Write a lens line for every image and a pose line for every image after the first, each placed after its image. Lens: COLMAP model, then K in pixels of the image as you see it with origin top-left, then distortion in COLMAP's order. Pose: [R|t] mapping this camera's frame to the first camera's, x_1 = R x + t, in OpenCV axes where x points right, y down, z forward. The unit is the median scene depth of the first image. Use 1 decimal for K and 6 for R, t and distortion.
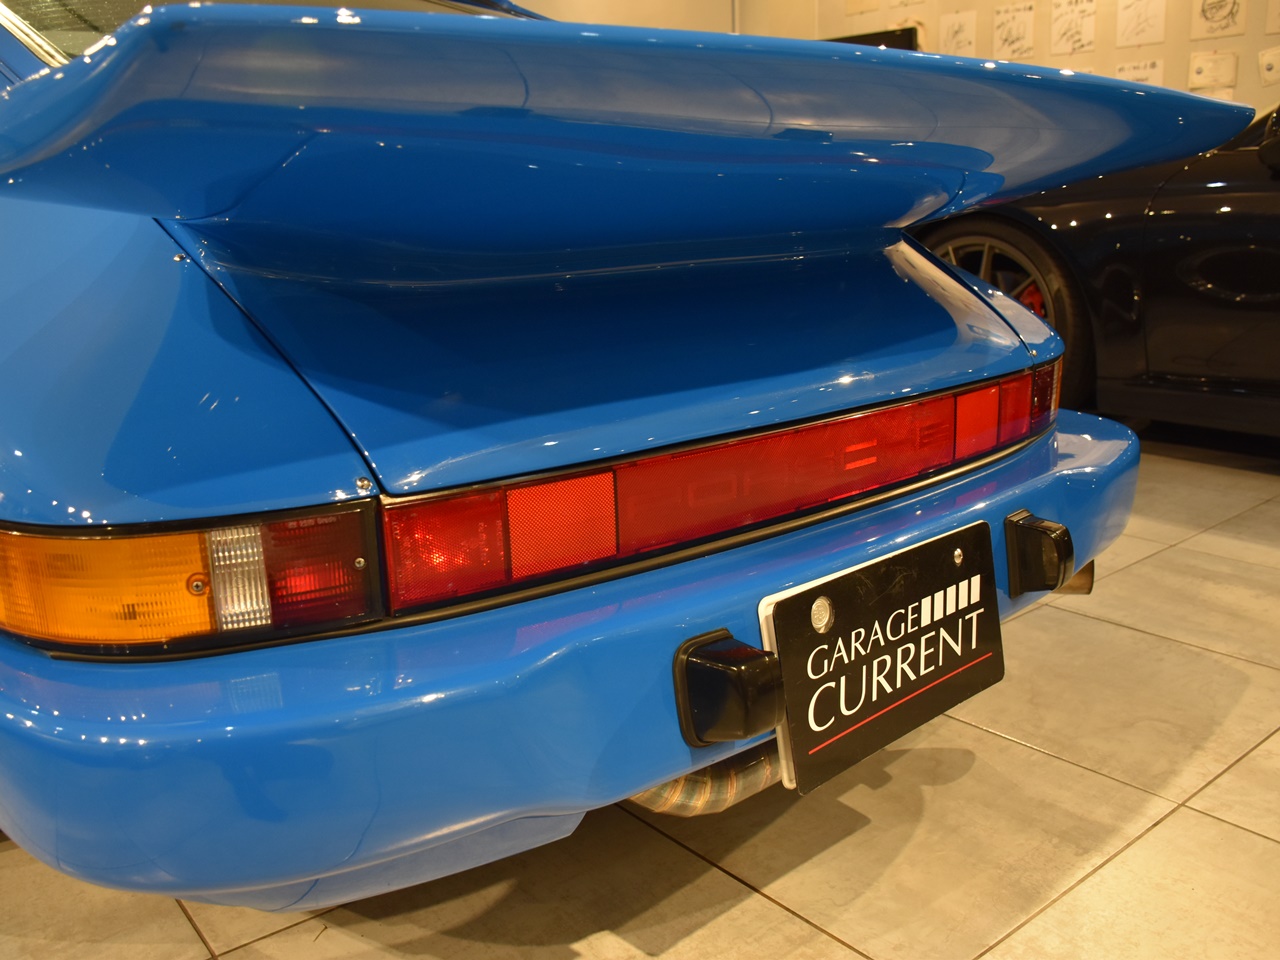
lens RADIAL K [[1111.6, 0, 640.0], [0, 1111.6, 480.0], [0, 0, 1]] dist [-0.145142, 0.110456]
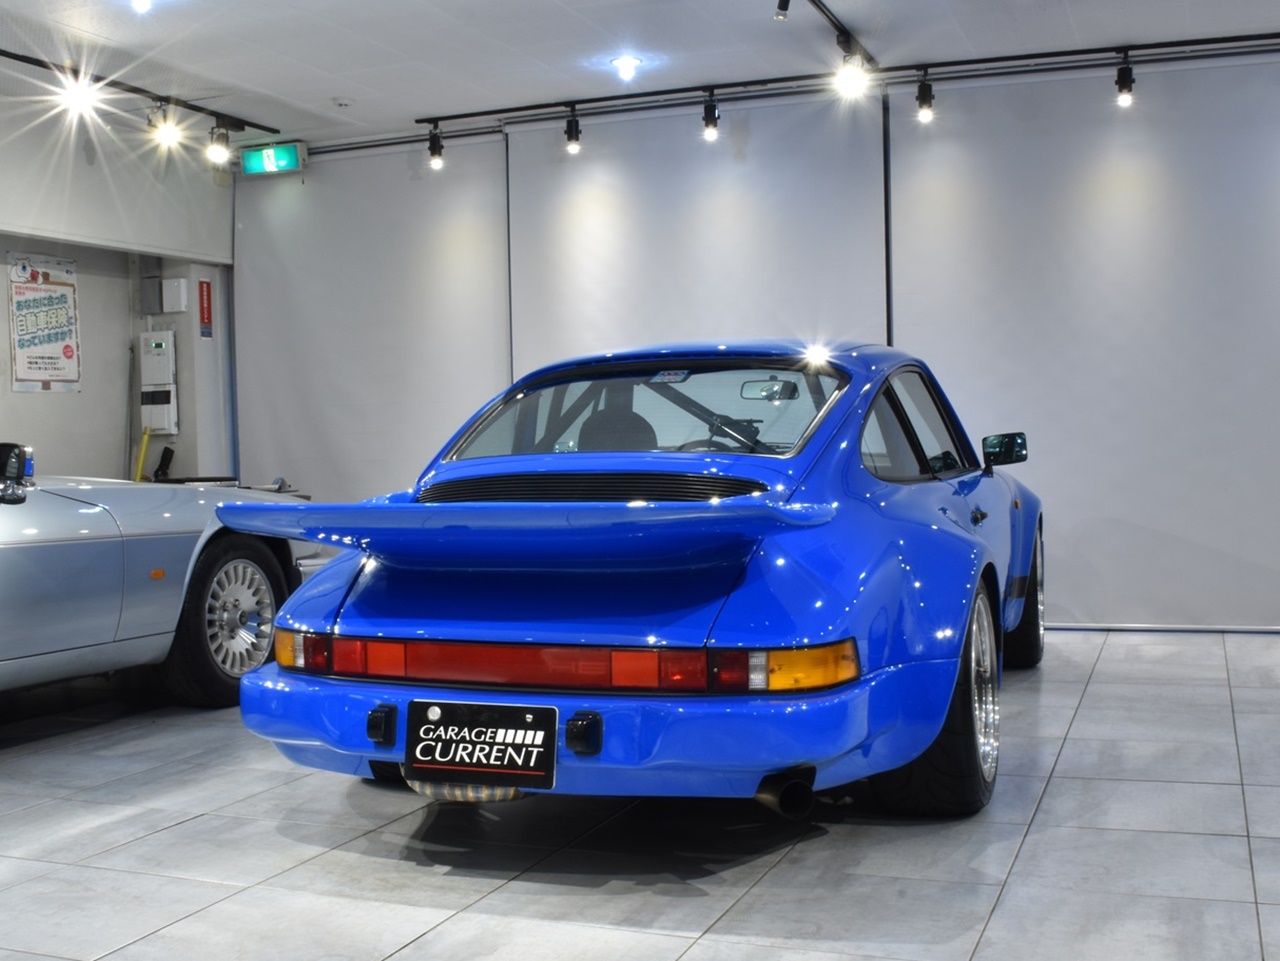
lens RADIAL K [[1485.1, 0, 639.2], [0, 1485.1, 513.5], [0, 0, 1]] dist [-0.122236, 0.002374]
pose [[0.506807, 0.061574, -0.859858, 2.706318], [-0.208594, 0.976564, -0.053016, -0.197891], [0.836442, 0.206230, 0.507774, -0.323324]]
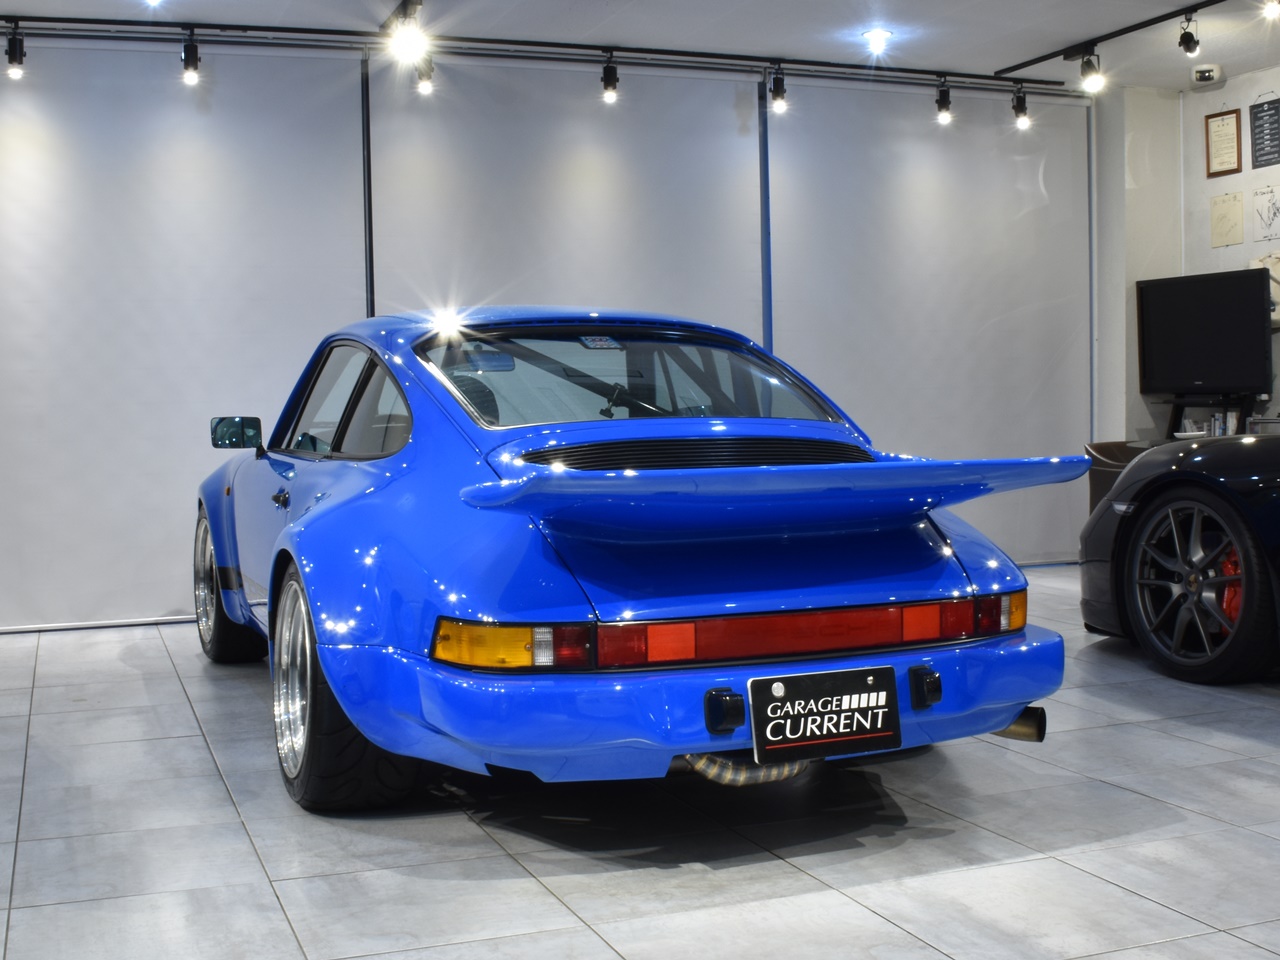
lens RADIAL K [[1541.1, 0, 640.0], [0, 1541.1, 480.0], [0, 0, 1]] dist [-0.132650, 0.030155]
pose [[0.949922, 0.025434, -0.311451, 0.744448], [-0.085617, 0.979727, -0.181123, 0.252654], [0.300530, 0.198718, 0.932841, -1.841579]]
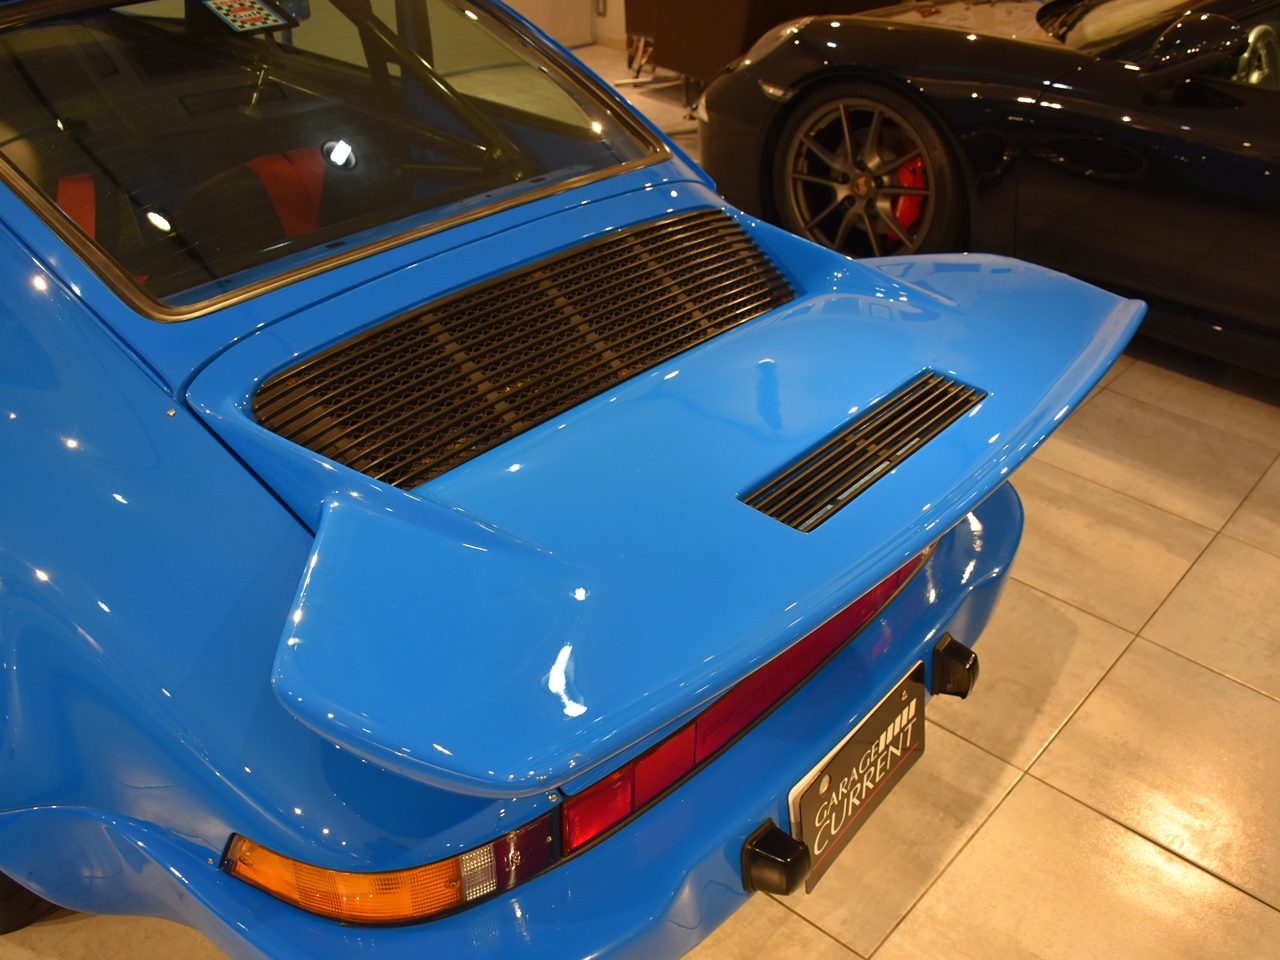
lens RADIAL K [[1160.0, 0, 671.3], [0, 1160.0, 481.2], [0, 0, 1]] dist [-0.097385, 0.002355]
pose [[0.981547, -0.043053, 0.186314, -0.262412], [-0.018217, 0.948840, 0.315230, -0.636528], [-0.190354, -0.312807, 0.930547, -0.233073]]
